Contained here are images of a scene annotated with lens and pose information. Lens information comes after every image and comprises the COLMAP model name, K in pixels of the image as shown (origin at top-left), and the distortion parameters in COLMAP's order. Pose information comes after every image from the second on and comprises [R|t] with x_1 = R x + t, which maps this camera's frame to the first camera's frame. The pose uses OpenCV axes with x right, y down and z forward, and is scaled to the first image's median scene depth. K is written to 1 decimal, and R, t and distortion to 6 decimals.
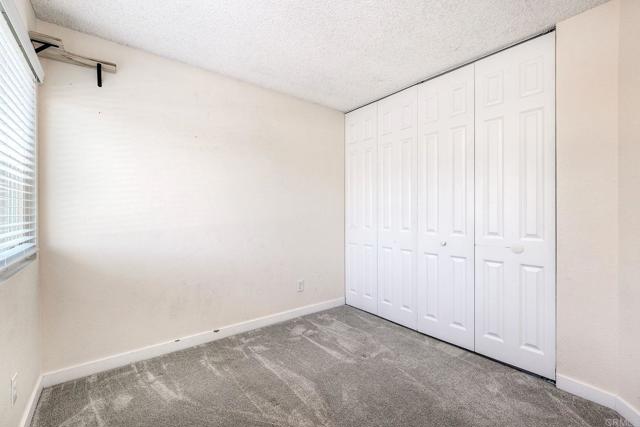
lens RADIAL K [[286.9, 0, 317.9], [0, 286.9, 209.2], [0, 0, 1]] dist [0.001479, -0.000078]
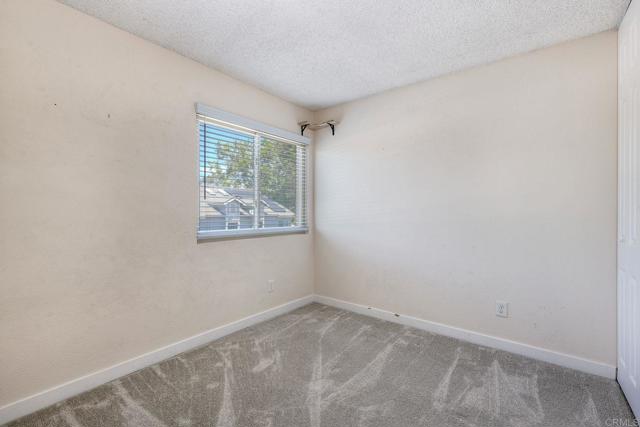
lens RADIAL K [[286.9, 0, 317.9], [0, 286.9, 209.2], [0, 0, 1]] dist [0.001479, -0.000078]
pose [[0.222478, 0.009332, -0.974893, 0.717860], [0.022992, 0.999626, 0.014815, -0.025925], [0.974667, -0.025710, 0.222180, 0.461599]]
